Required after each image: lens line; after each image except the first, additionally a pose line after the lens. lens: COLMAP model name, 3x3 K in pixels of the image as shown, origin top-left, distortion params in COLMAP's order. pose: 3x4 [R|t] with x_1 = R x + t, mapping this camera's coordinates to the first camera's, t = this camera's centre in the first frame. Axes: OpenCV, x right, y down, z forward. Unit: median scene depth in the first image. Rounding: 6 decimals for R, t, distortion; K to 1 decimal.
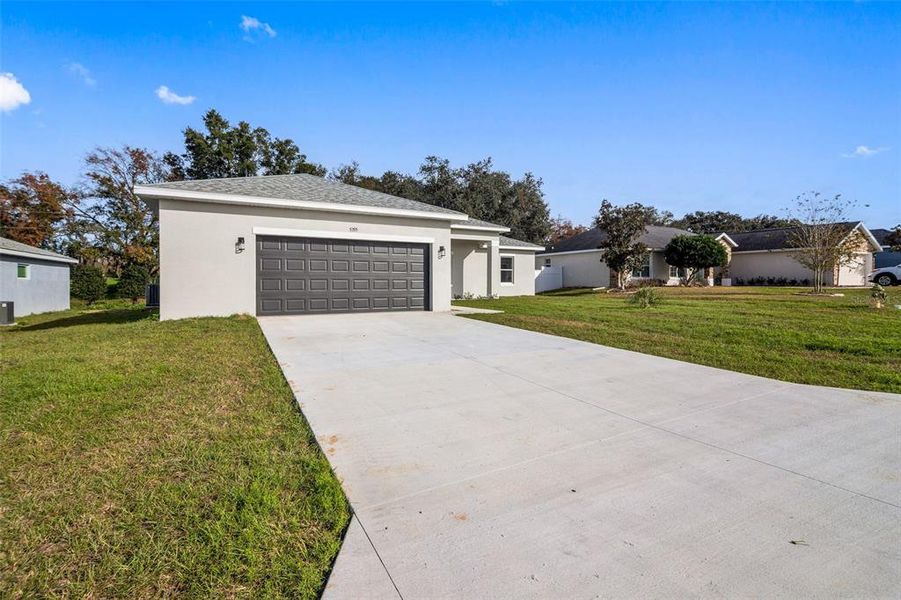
lens RADIAL K [[409.0, 0, 452.9], [0, 409.0, 294.2], [0, 0, 1]] dist [0.001175, -0.000616]
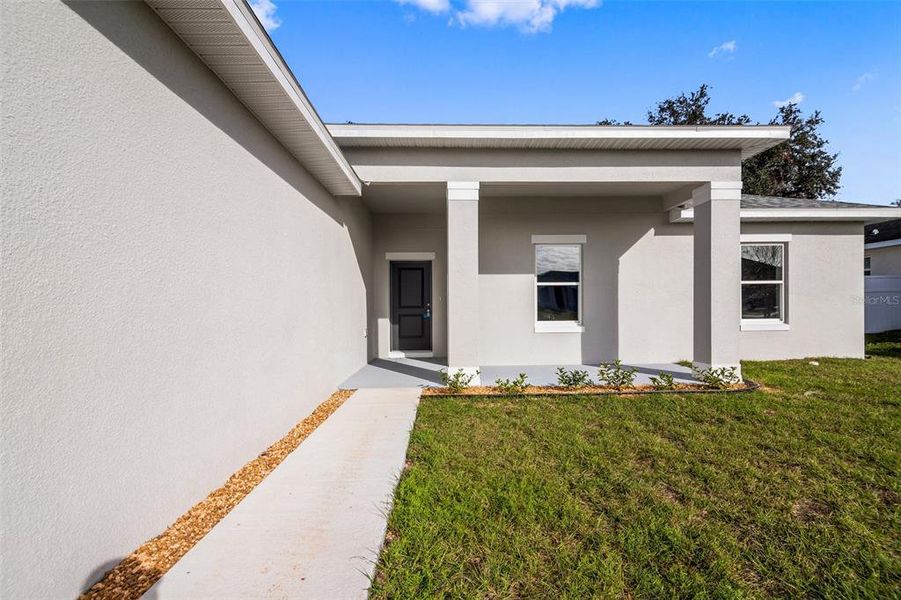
lens RADIAL K [[397.2, 0, 450.5], [0, 397.2, 300.0], [0, 0, 1]] dist [0.000879, -0.000069]
pose [[0.885843, -0.006059, -0.463946, 0.054218], [-0.009500, 0.999468, -0.031193, -0.032102], [0.463888, 0.032039, 0.885314, 0.585653]]
